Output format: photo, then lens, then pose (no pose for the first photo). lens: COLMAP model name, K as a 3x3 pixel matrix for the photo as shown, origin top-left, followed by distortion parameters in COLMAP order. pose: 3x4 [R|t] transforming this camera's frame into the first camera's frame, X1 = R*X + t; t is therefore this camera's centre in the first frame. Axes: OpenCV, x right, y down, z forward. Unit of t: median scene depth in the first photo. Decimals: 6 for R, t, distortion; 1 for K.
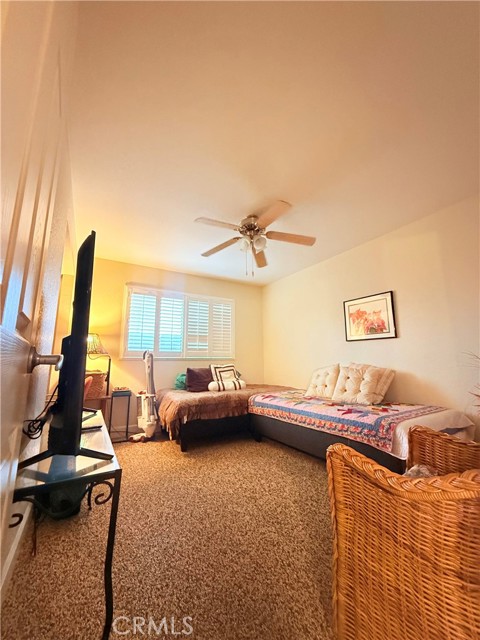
lens RADIAL K [[255.4, 0, 240.0], [0, 255.4, 320.0], [0, 0, 1]] dist [-0.001255, 0.000287]
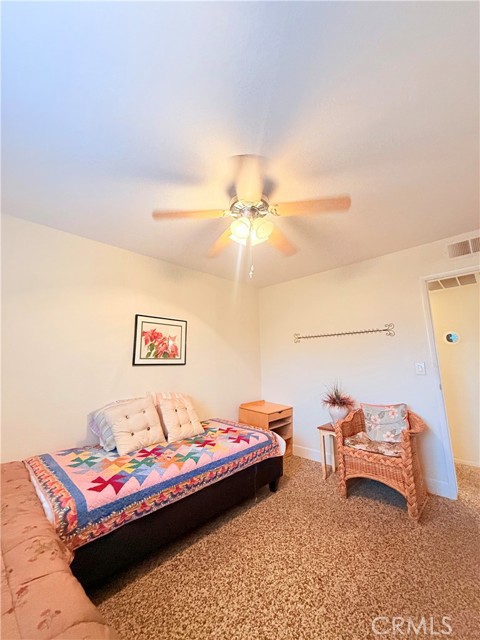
lens RADIAL K [[255.4, 0, 240.0], [0, 255.4, 320.0], [0, 0, 1]] dist [-0.001255, 0.000287]
pose [[-0.255603, 0.164276, 0.952723, -0.512890], [-0.142288, 0.968334, -0.205142, 0.073906], [-0.956254, -0.187996, -0.224135, 1.036239]]
